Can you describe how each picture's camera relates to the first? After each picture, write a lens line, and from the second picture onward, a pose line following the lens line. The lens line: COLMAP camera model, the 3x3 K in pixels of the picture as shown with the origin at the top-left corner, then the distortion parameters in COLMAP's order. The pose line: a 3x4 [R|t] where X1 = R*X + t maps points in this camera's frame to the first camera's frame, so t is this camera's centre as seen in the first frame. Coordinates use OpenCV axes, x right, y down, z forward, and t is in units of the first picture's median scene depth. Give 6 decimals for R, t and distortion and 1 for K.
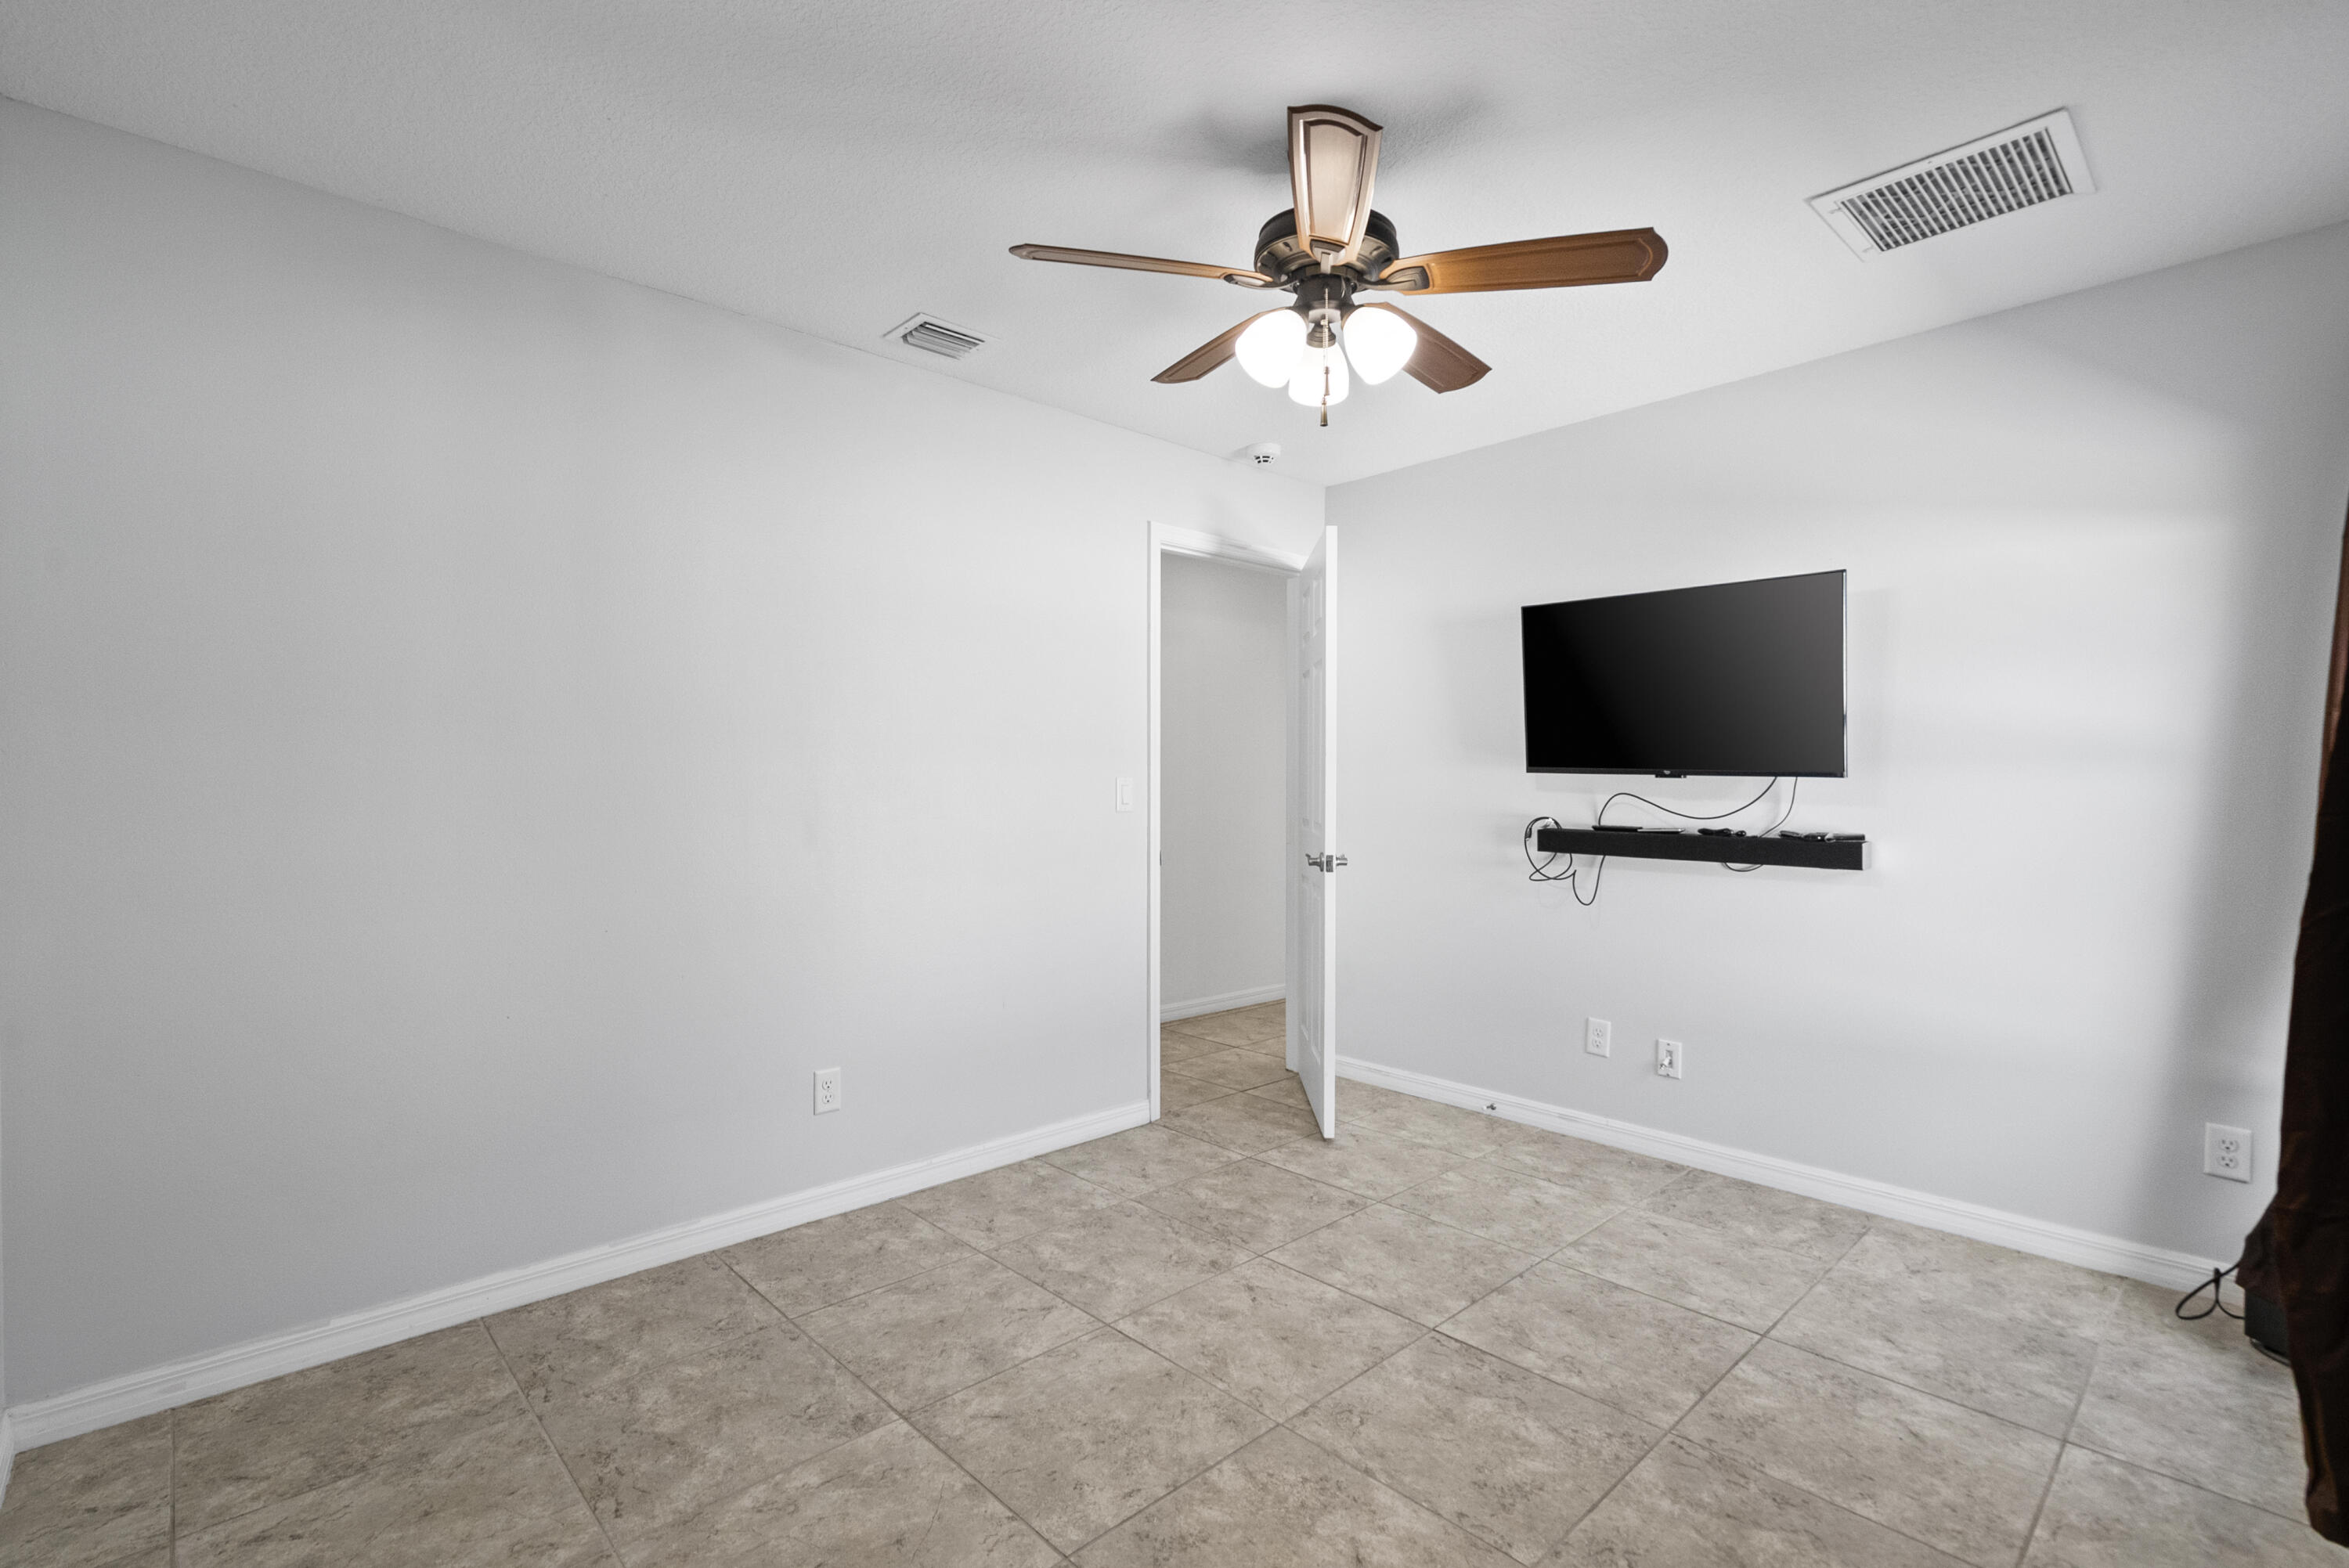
lens RADIAL K [[1078.2, 0, 1173.7], [0, 1078.2, 783.1], [0, 0, 1]] dist [-0.002902, 0.002320]
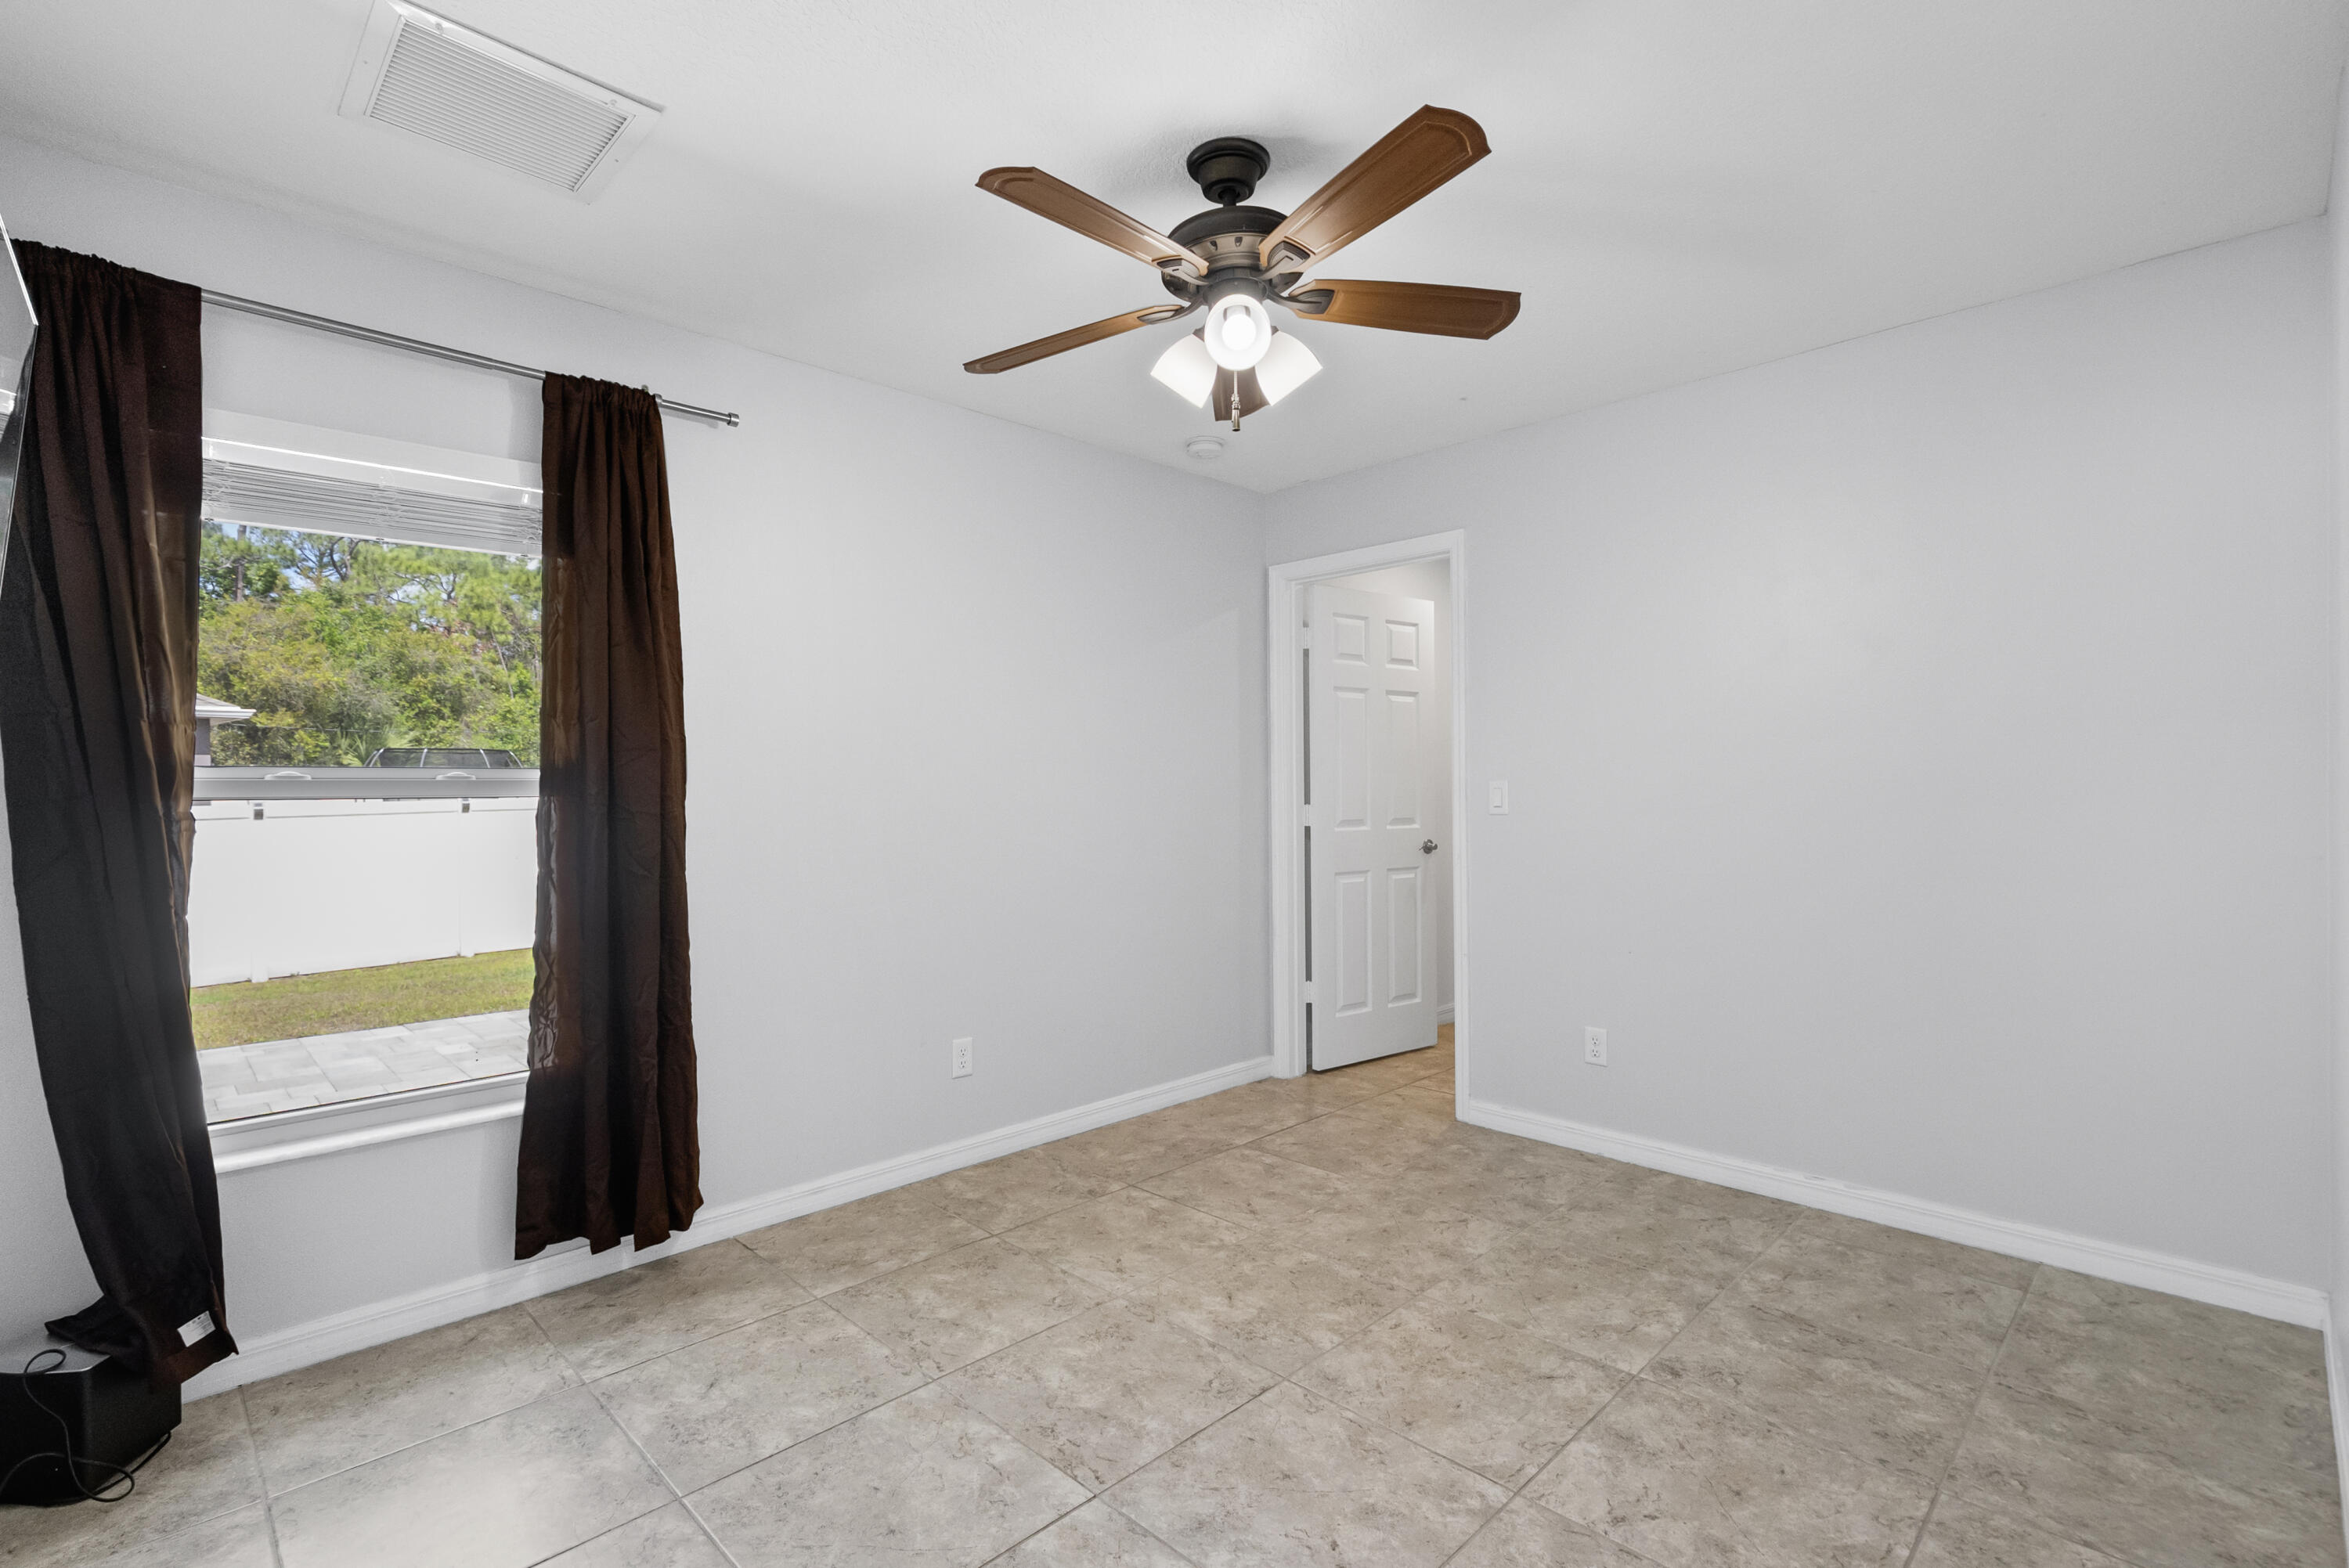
lens RADIAL K [[1078.2, 0, 1175.3], [0, 1078.2, 784.5], [0, 0, 1]] dist [-0.002902, 0.002320]
pose [[-0.999532, 0.009618, -0.029056, 0.231547], [0.009652, 0.999953, -0.001048, -0.003852], [0.029045, -0.001328, -0.999577, 2.043757]]
